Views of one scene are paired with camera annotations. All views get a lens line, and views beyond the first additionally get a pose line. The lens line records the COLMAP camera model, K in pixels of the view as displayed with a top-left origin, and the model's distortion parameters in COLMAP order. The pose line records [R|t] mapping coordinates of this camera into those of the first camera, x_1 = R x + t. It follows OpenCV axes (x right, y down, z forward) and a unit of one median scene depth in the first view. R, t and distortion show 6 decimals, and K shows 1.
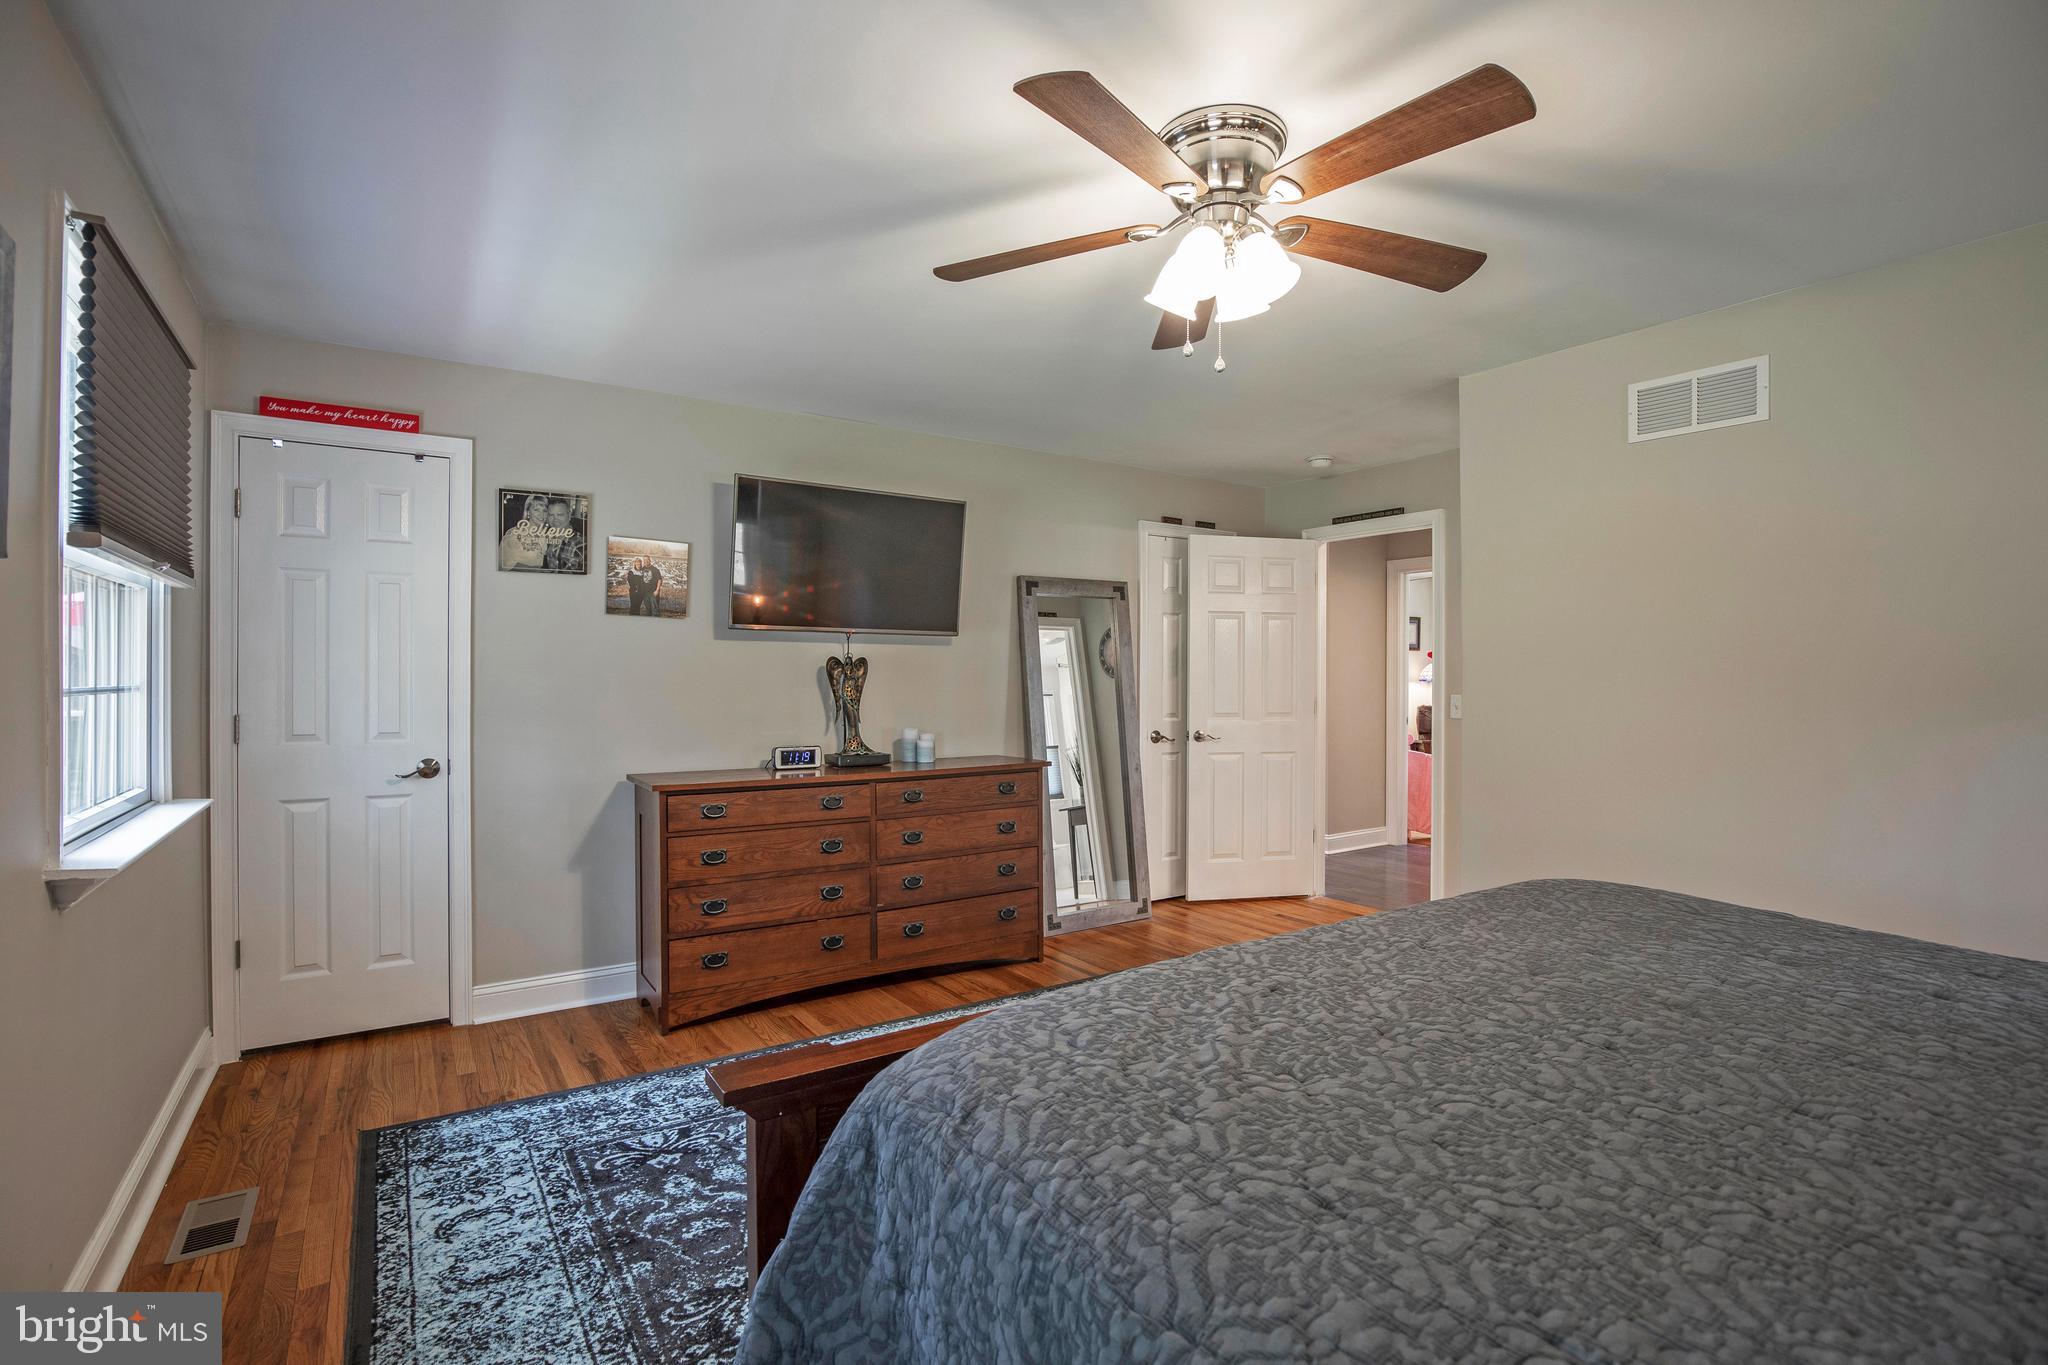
lens RADIAL K [[944.1, 0, 1030.7], [0, 944.1, 672.7], [0, 0, 1]] dist [-0.036464, 0.007074]
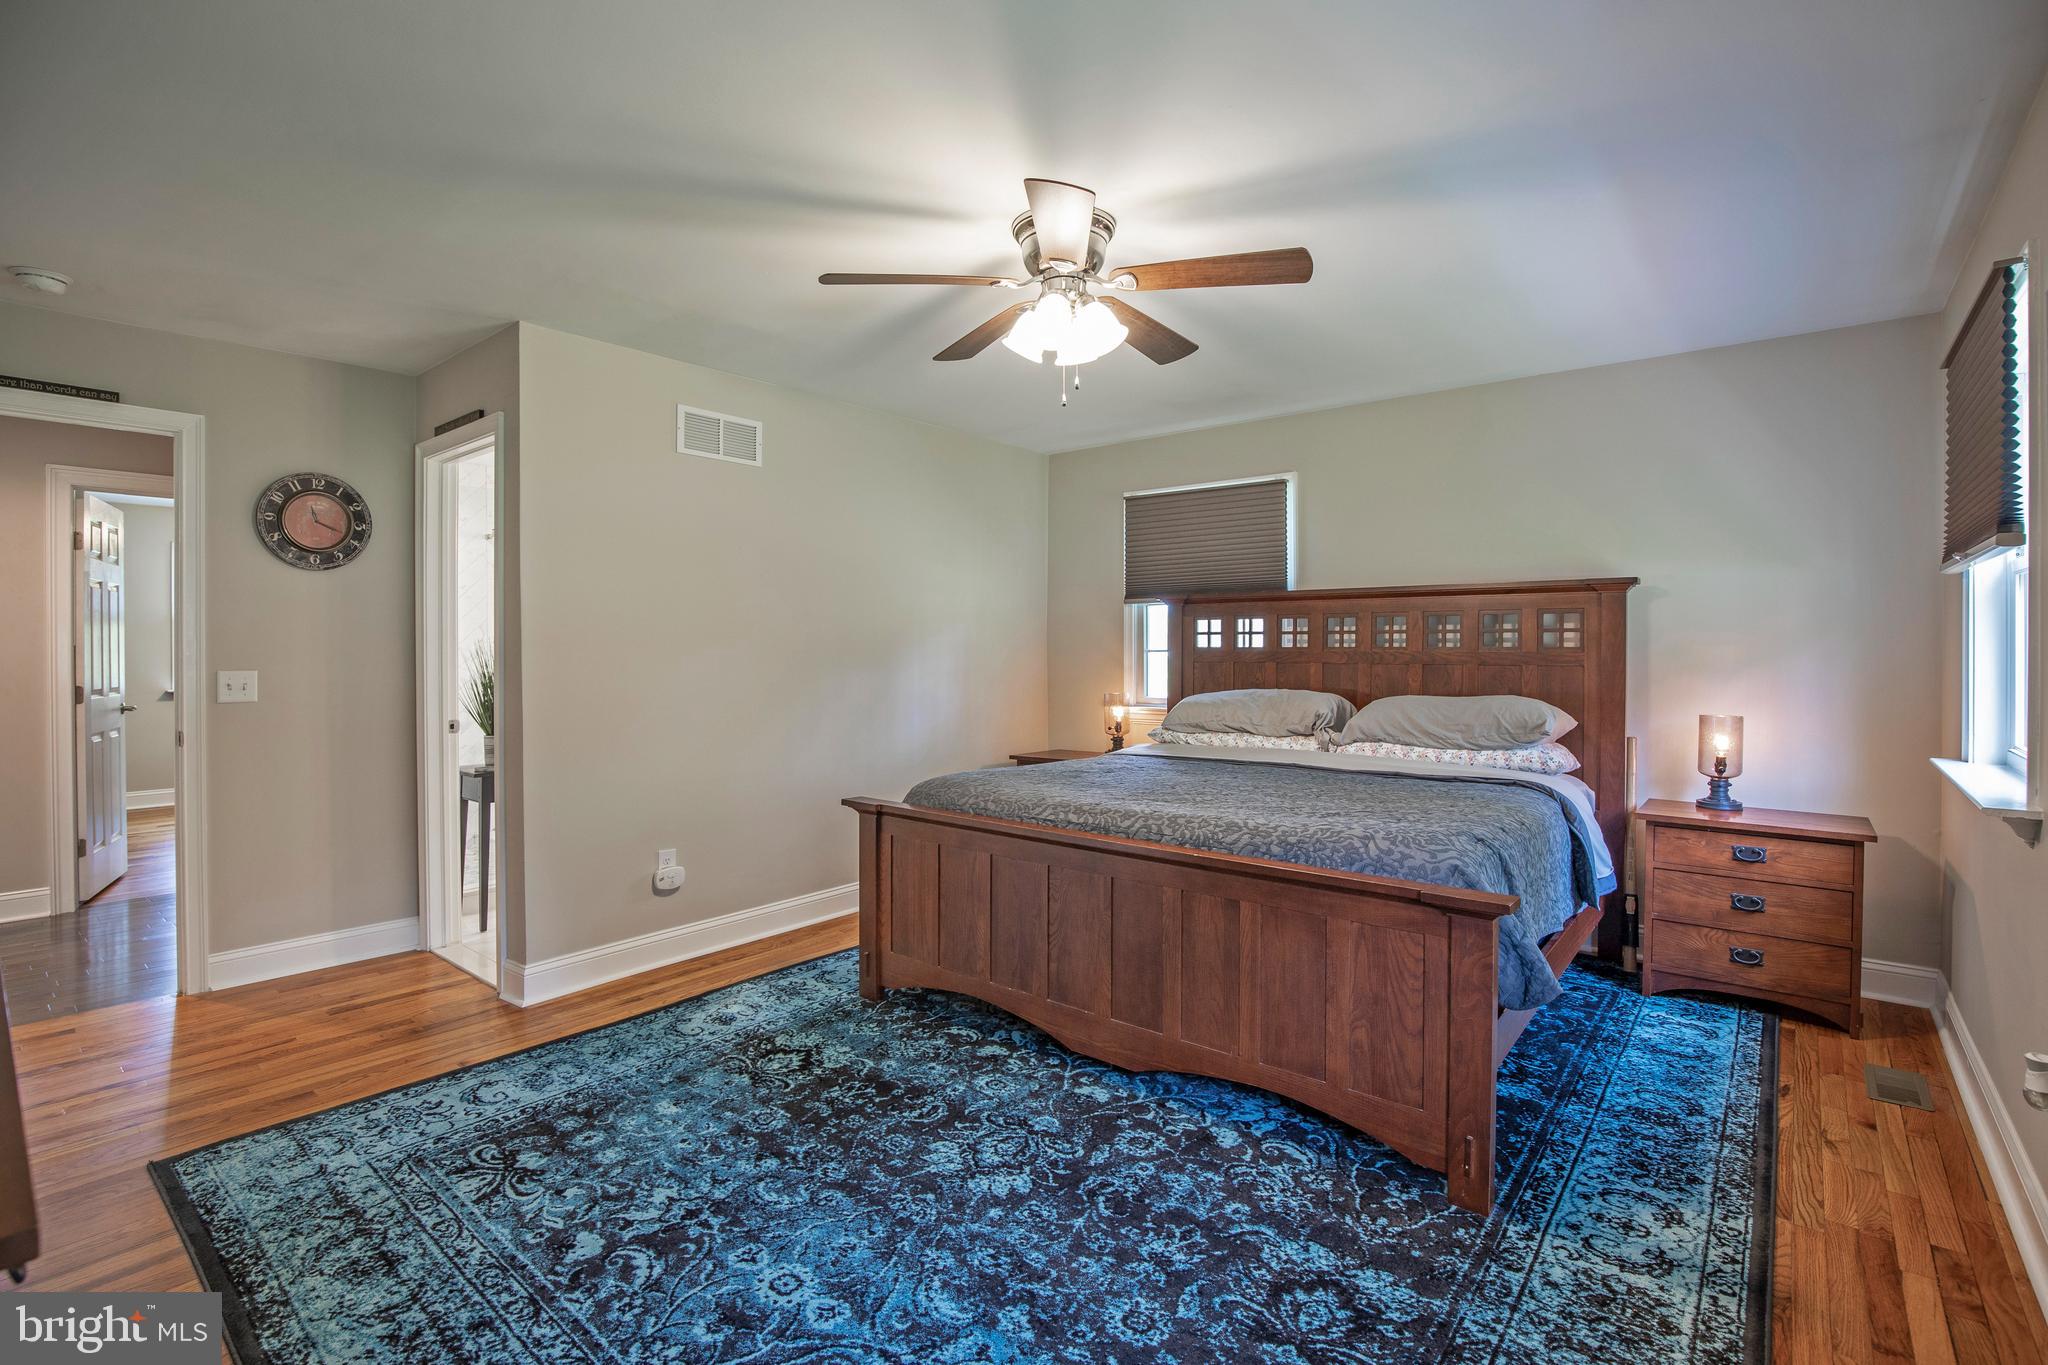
lens RADIAL K [[944.1, 0, 1030.7], [0, 944.1, 672.7], [0, 0, 1]] dist [-0.036464, 0.007074]
pose [[-0.292594, -0.022607, 0.955970, -1.225097], [0.001056, 0.999712, 0.023965, 0.015224], [-0.956236, 0.008022, -0.292486, 1.742440]]
